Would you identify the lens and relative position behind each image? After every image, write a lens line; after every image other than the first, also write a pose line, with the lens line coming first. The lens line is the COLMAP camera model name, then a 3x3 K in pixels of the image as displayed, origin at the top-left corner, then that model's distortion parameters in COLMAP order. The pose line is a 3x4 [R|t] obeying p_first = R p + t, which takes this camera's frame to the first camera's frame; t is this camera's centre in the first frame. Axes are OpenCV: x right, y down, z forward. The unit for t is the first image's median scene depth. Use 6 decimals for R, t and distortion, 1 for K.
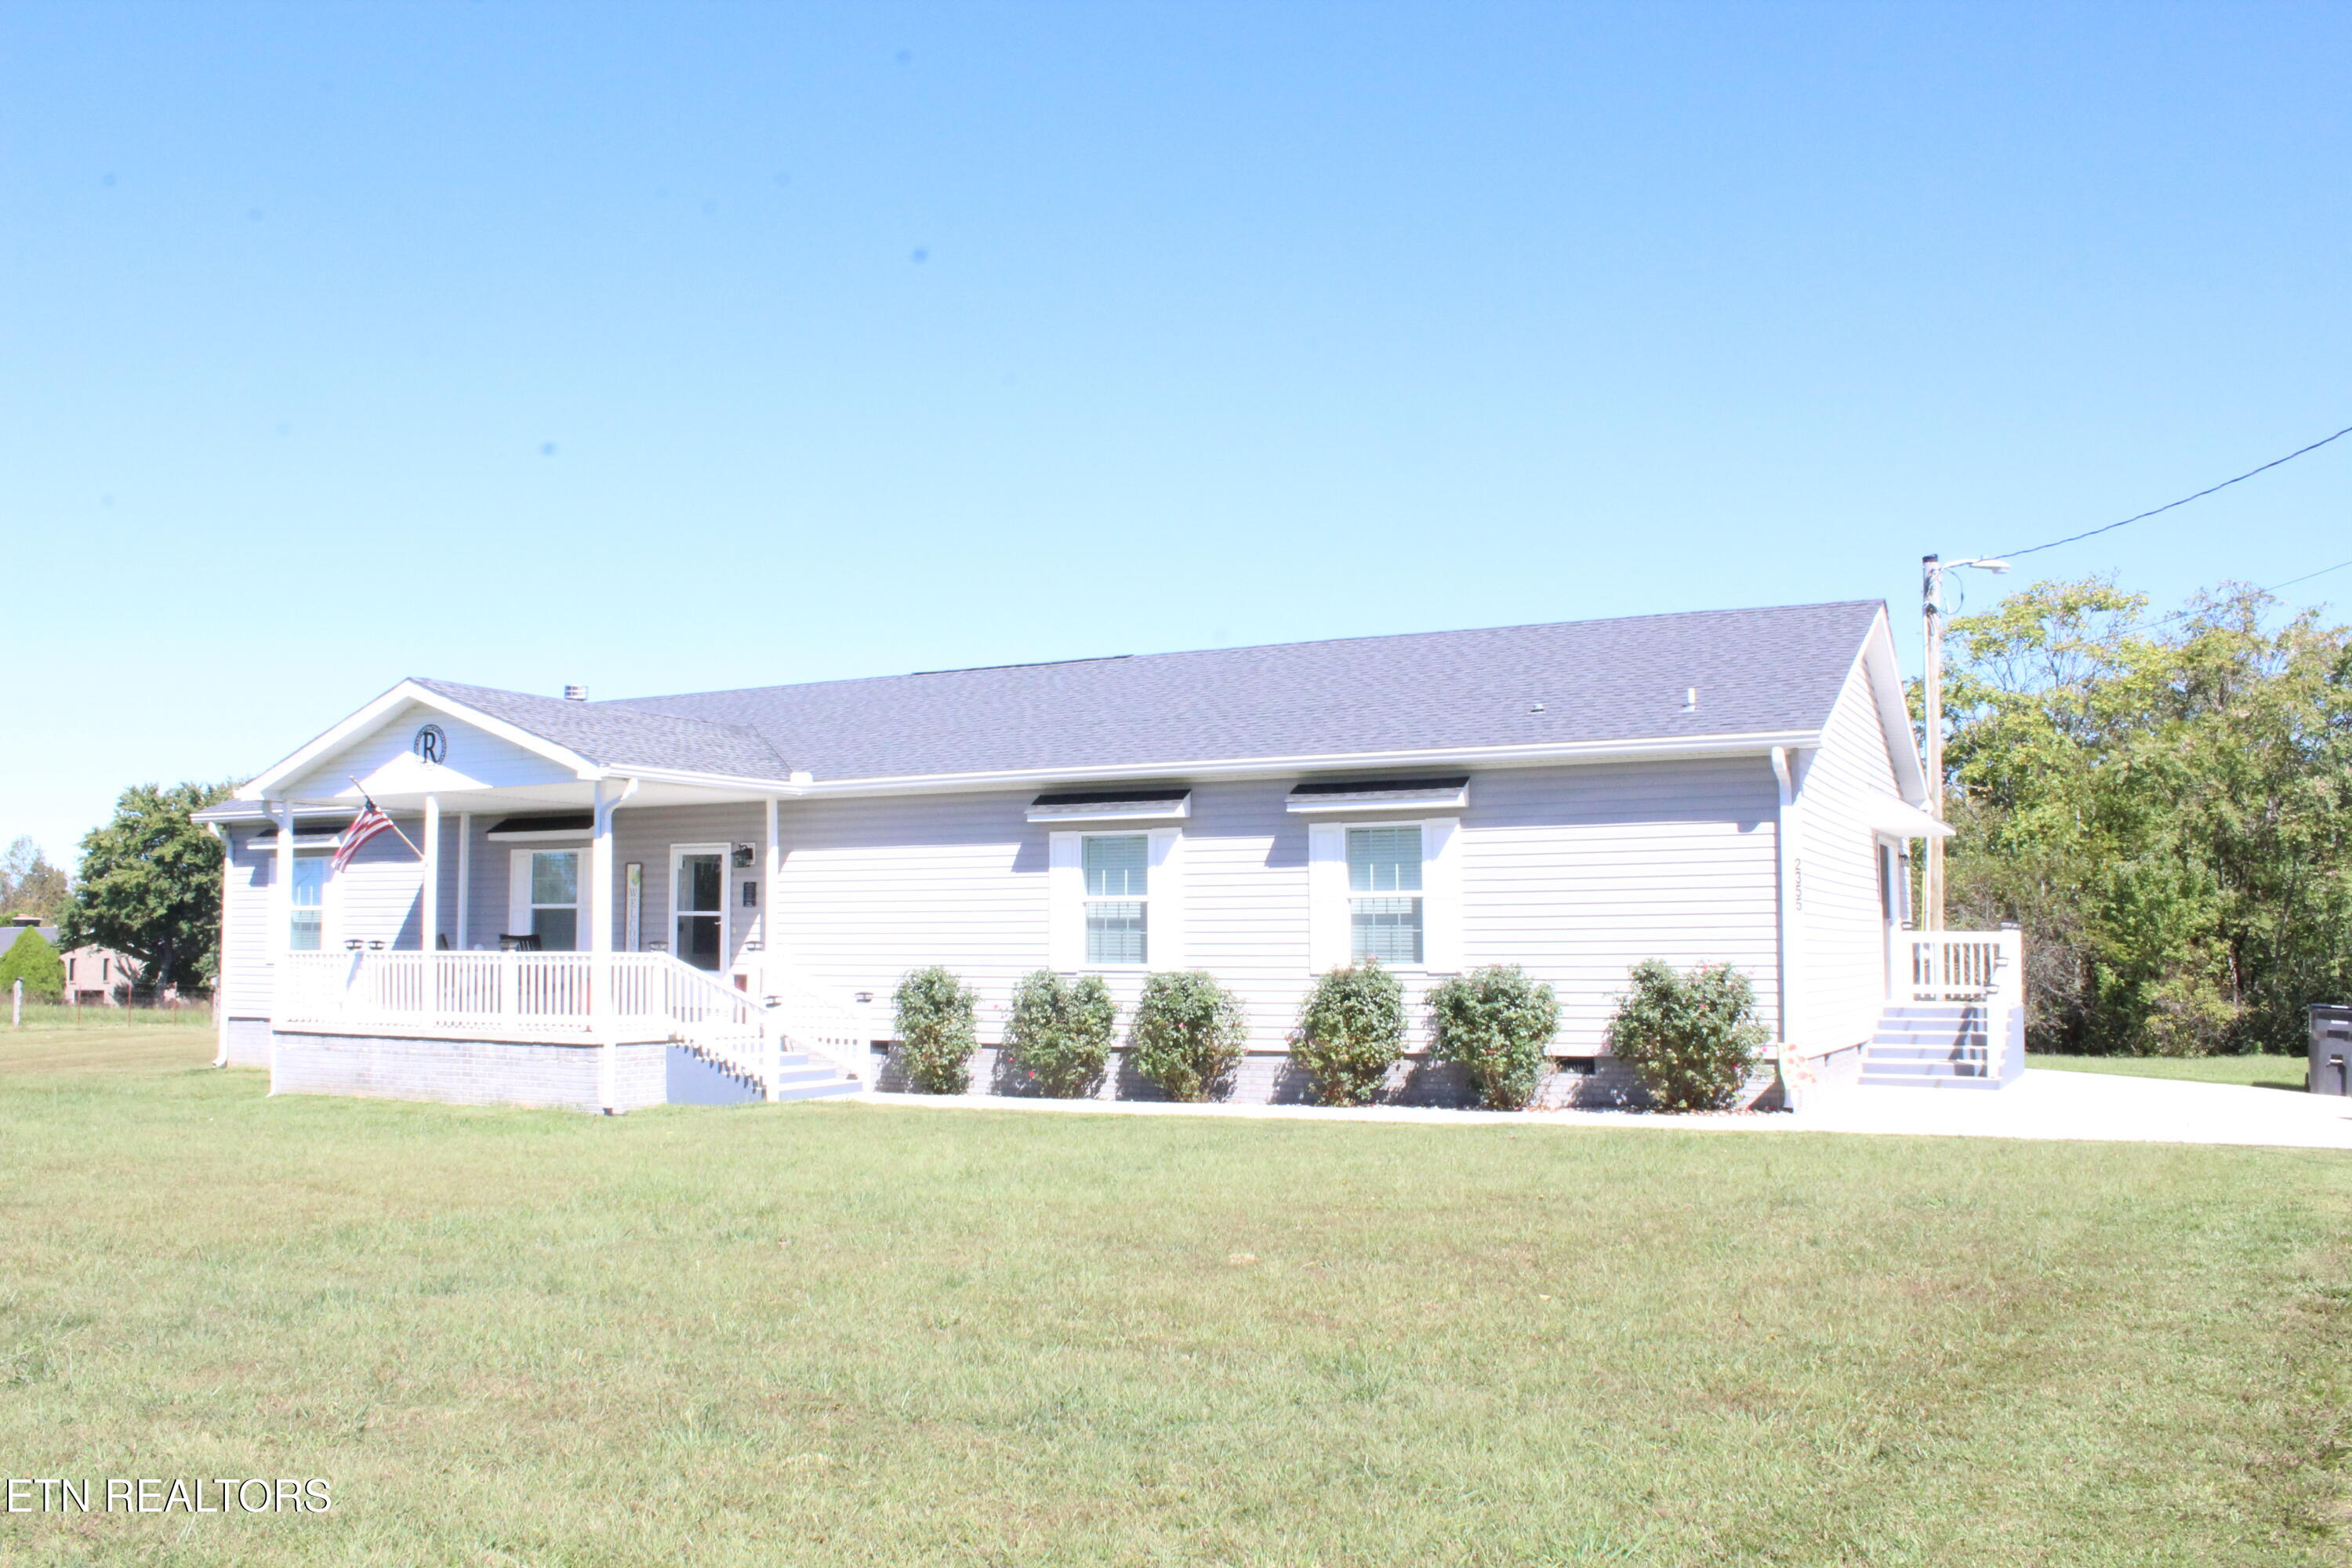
lens RADIAL K [[1957.9, 0, 1167.2], [0, 1957.9, 791.7], [0, 0, 1]] dist [-0.165300, 0.156200]
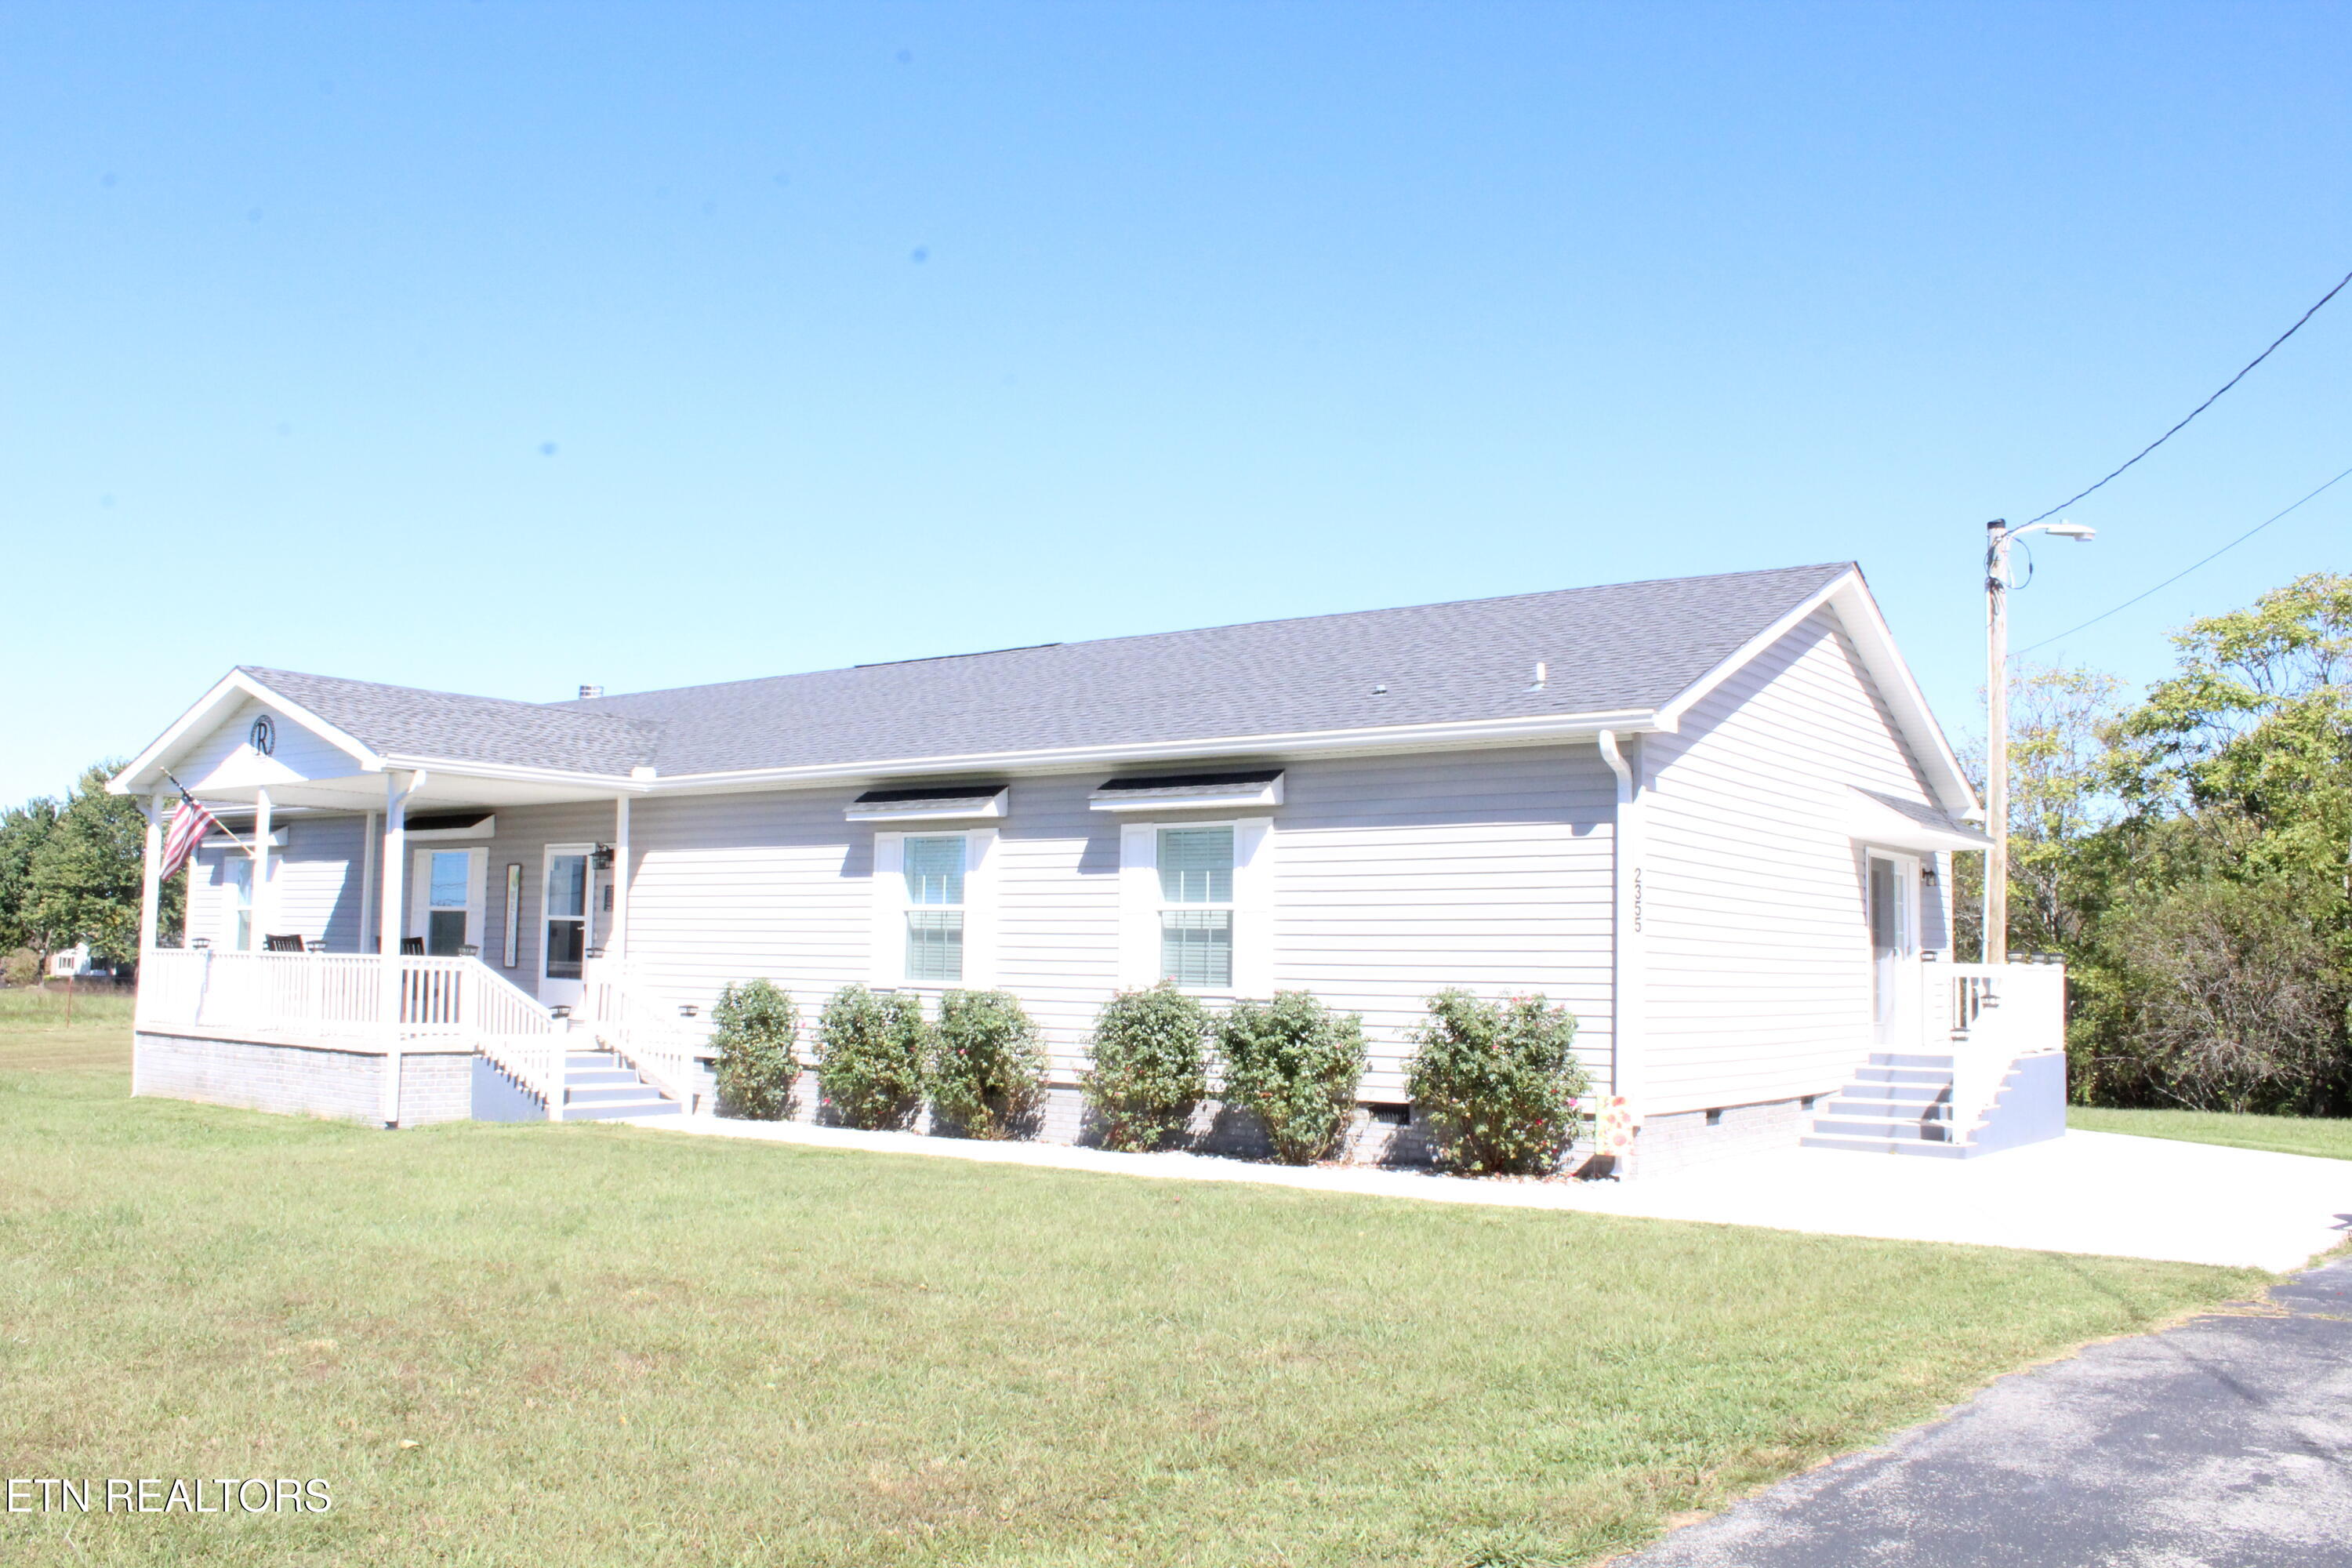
lens RADIAL K [[1957.9, 0, 1167.2], [0, 1957.9, 791.7], [0, 0, 1]] dist [-0.165300, 0.156200]
pose [[0.986925, 0.004872, -0.161107, 0.231894], [-0.006581, 0.999928, -0.010077, 0.010558], [0.161046, 0.011005, 0.986886, 0.143075]]
